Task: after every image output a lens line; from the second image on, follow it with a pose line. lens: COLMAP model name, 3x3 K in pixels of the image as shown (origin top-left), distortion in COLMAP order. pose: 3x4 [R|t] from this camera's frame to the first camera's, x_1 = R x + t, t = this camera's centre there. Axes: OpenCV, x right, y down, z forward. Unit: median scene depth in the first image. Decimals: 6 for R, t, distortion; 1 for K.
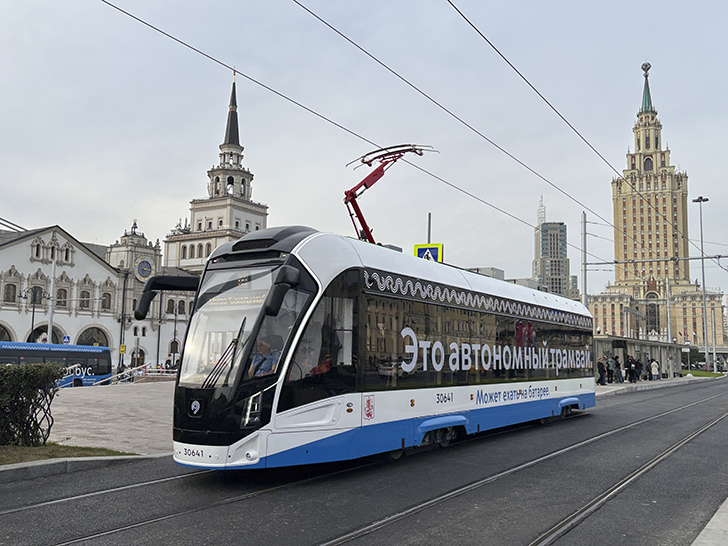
lens RADIAL K [[691.8, 0, 363.5], [0, 691.8, 254.8], [0, 0, 1]] dist [0.050001, -0.004574]
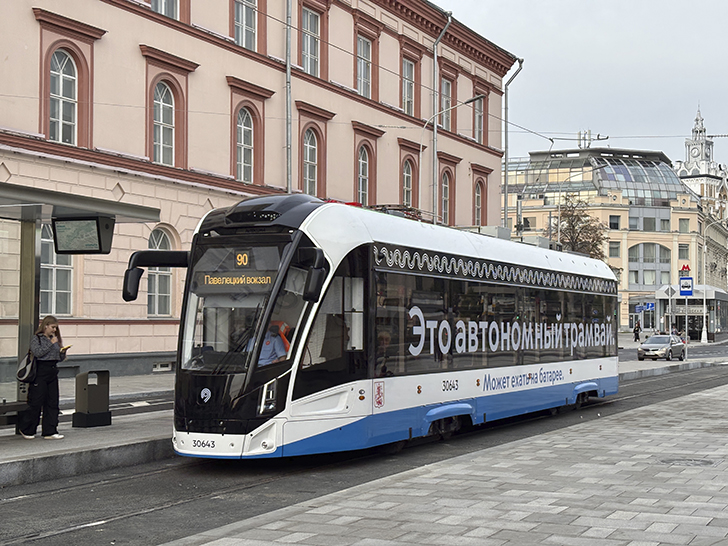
lens RADIAL K [[1107.0, 0, 352.9], [0, 1107.0, 274.7], [0, 0, 1]] dist [0.051396, -0.020134]
pose [[0.996216, -0.002385, 0.086882, -0.133038], [-0.006400, 0.994897, 0.100695, -0.074215], [-0.086678, -0.100870, 0.991117, -0.377632]]
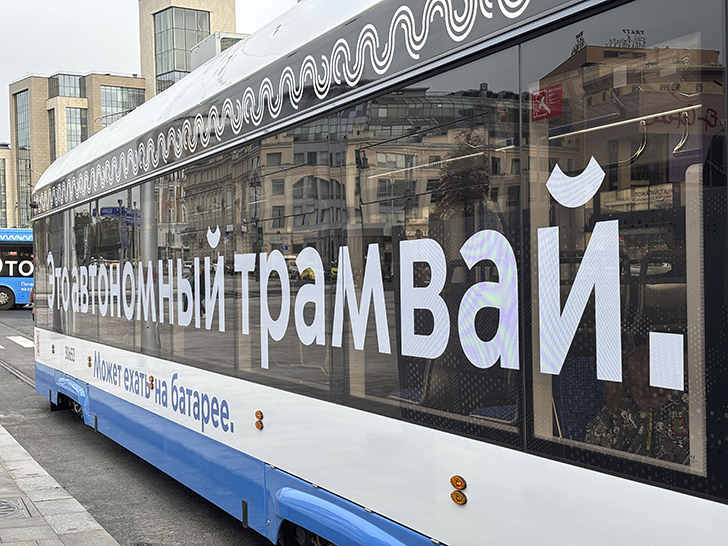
lens RADIAL K [[1106.8, 0, 364.0], [0, 1106.8, 273.0], [0, 0, 1]] dist [0.059724, -0.053567]
pose [[-0.557564, -0.008005, -0.830096, 0.863281], [0.127181, 0.987325, -0.094948, 0.278638], [0.820334, -0.158512, -0.549478, 1.889067]]
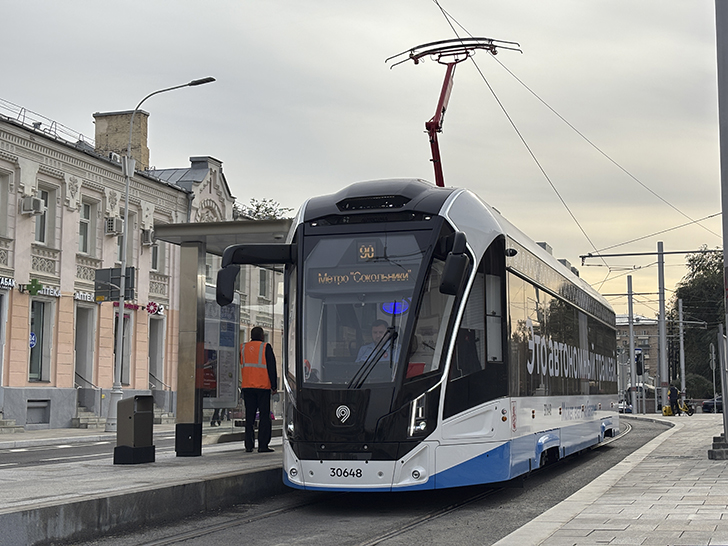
lens RADIAL K [[1106.8, 0, 364.0], [0, 1106.8, 273.0], [0, 0, 1]] dist [0.059724, -0.053567]
pose [[0.969571, 0.010212, 0.244596, -0.397434], [-0.019077, 0.999243, 0.033905, 0.017684], [-0.244064, -0.037540, 0.969032, -0.136295]]
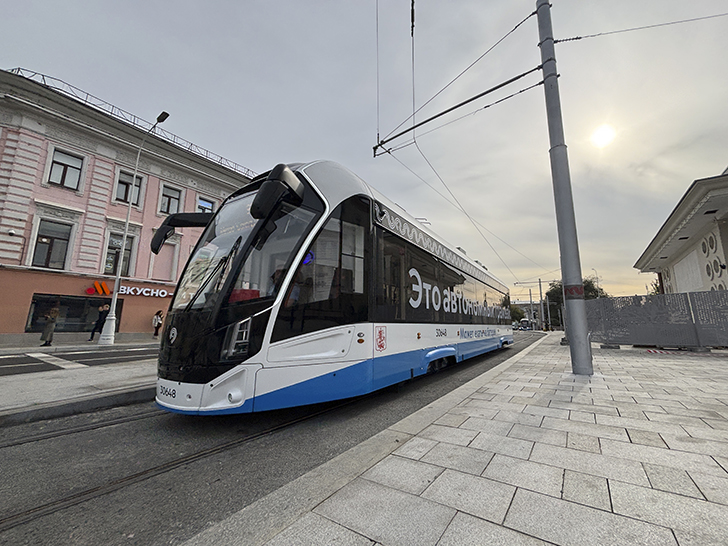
lens RADIAL K [[295.7, 0, 364.0], [0, 295.7, 273.0], [0, 0, 1]] dist [0.001070, -0.000010]
pose [[0.999553, -0.006527, -0.029189, -0.002575], [0.005829, 0.999697, -0.023928, 0.118502], [0.029336, 0.023747, 0.999287, 0.500201]]
